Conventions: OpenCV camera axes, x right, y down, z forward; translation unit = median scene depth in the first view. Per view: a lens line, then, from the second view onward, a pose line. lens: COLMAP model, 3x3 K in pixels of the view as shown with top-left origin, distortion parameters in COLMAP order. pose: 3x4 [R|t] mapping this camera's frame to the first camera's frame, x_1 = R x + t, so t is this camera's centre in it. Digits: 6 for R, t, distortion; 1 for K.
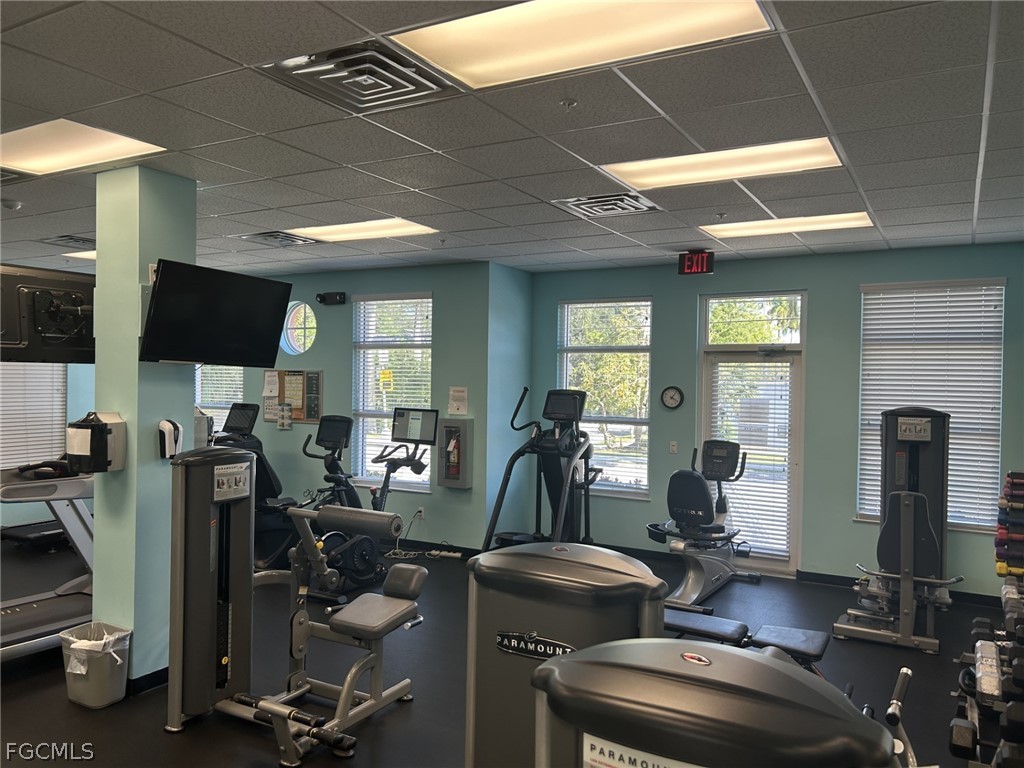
lens RADIAL K [[781.8, 0, 510.8], [0, 781.8, 383.0], [0, 0, 1]] dist [-0.000916, -0.001032]
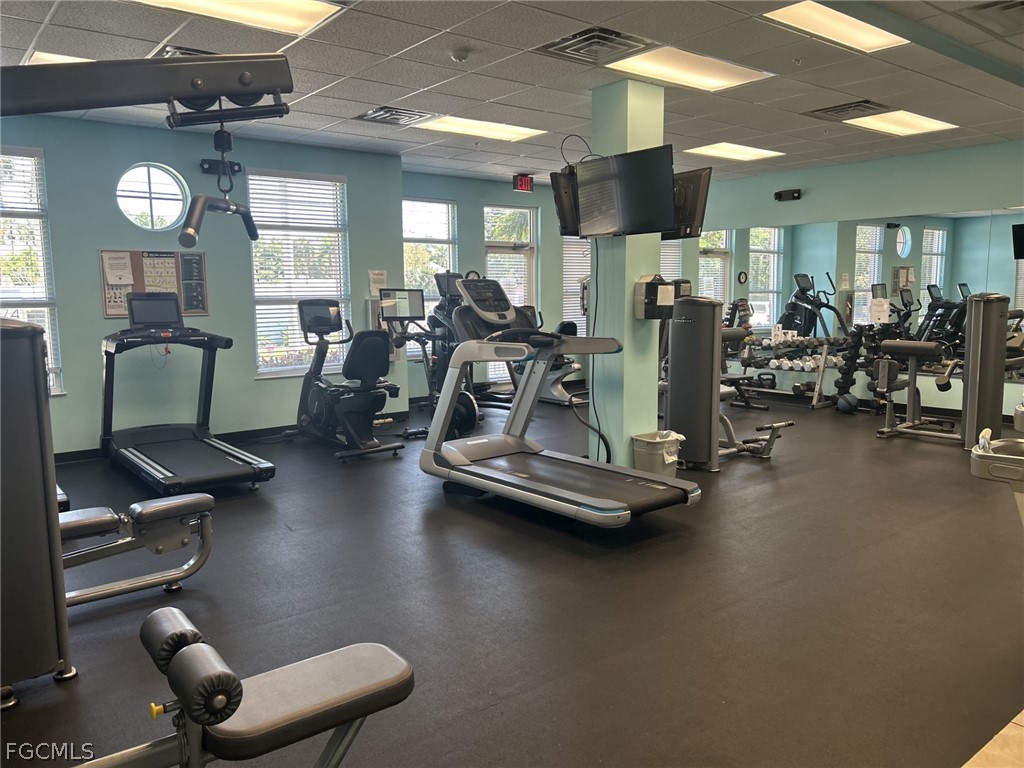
lens RADIAL K [[781.8, 0, 510.3], [0, 781.8, 384.8], [0, 0, 1]] dist [-0.000916, -0.001032]
pose [[0.375802, -0.130226, 0.917504, -1.002395], [0.013170, 0.990728, 0.135224, 0.017948], [-0.926606, -0.038733, 0.374032, 0.402505]]
